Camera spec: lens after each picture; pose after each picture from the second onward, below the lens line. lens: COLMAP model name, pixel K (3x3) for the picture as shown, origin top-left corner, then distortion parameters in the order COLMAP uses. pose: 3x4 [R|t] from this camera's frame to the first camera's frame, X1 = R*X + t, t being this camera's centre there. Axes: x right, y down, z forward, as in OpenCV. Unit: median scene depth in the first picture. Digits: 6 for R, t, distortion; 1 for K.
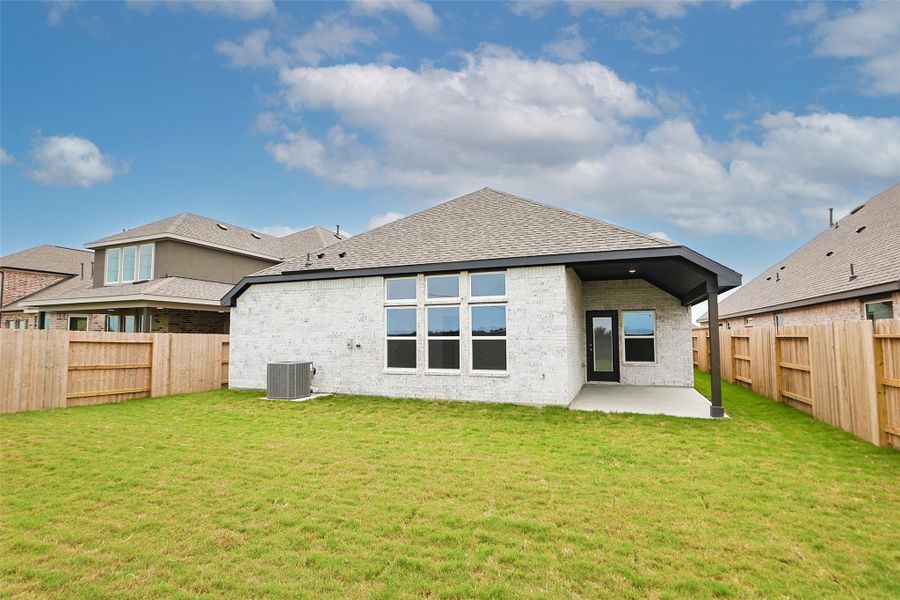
lens RADIAL K [[432.2, 0, 453.3], [0, 432.2, 300.6], [0, 0, 1]] dist [-0.025058, 0.003043]
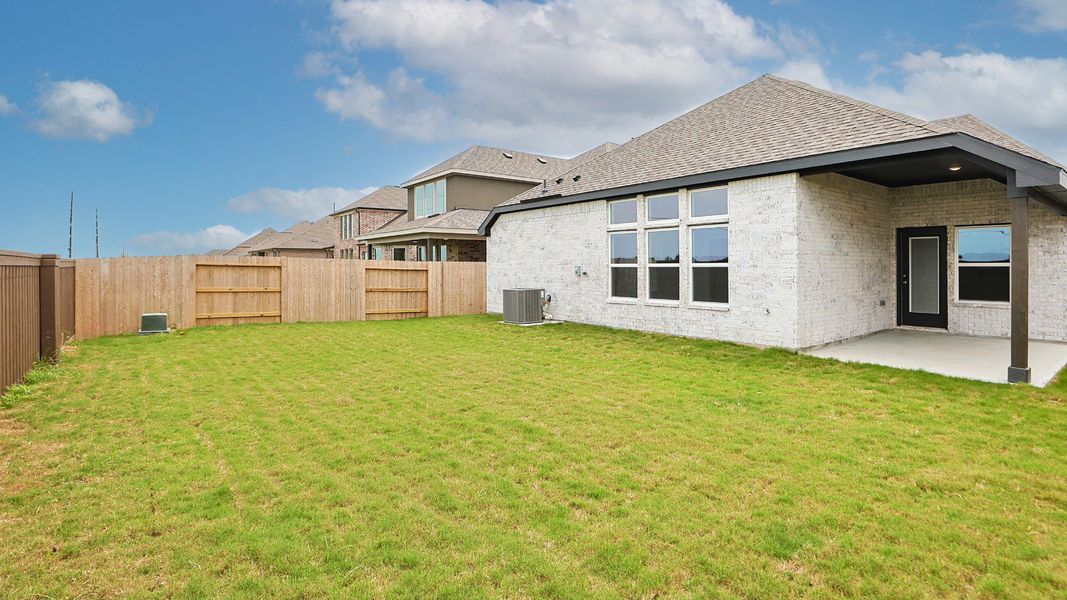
lens RADIAL K [[515.8, 0, 548.3], [0, 515.8, 262.0], [0, 0, 1]] dist [-0.012490, 0.001766]
pose [[0.870209, -0.002374, -0.492678, 0.265099], [0.040303, 0.996980, 0.066383, -0.000613], [0.491032, -0.077623, 0.867676, -0.036022]]
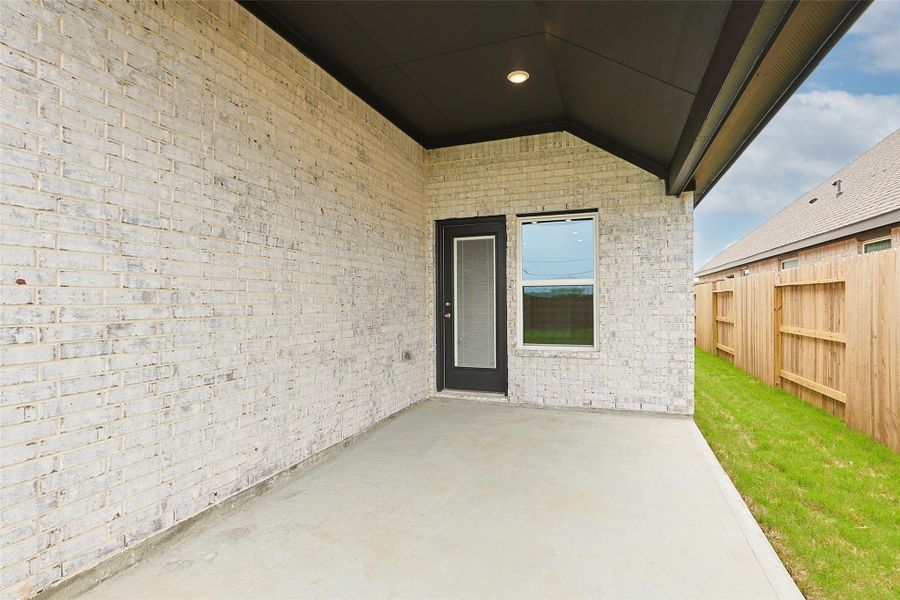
lens RADIAL K [[432.2, 0, 452.4], [0, 432.2, 296.1], [0, 0, 1]] dist [-0.025058, 0.003043]
pose [[0.999921, -0.004348, 0.011803, 0.377772], [0.003502, 0.997488, 0.070750, 0.078152], [-0.012081, -0.070703, 0.997424, 0.693121]]
